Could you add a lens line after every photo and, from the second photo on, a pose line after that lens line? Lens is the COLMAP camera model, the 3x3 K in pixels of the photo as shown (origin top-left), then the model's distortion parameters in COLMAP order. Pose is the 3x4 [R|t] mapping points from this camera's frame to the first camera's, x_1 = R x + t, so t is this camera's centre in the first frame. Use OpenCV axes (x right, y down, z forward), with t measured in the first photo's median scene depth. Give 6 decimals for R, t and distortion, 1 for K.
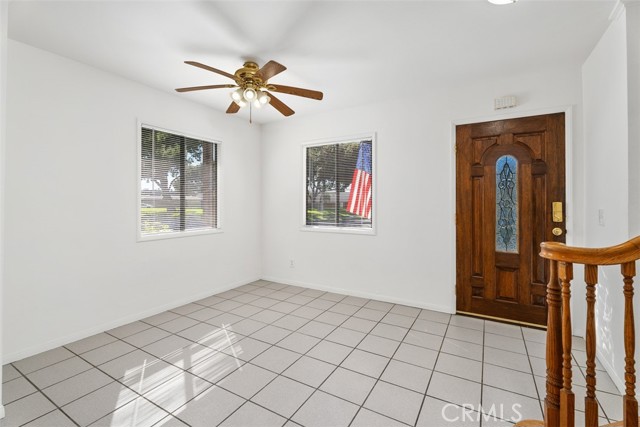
lens RADIAL K [[281.8, 0, 331.2], [0, 281.8, 204.7], [0, 0, 1]] dist [-0.000417, -0.000185]
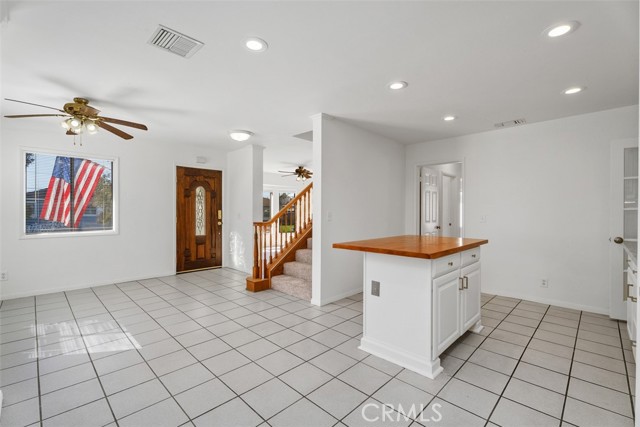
lens RADIAL K [[285.3, 0, 319.0], [0, 285.3, 210.4], [0, 0, 1]] dist [-0.000195, -0.000118]
pose [[0.259372, -0.004936, 0.965765, -1.104277], [-0.002607, 0.999980, 0.005811, -0.021125], [-0.965774, -0.004025, 0.259354, -0.329837]]
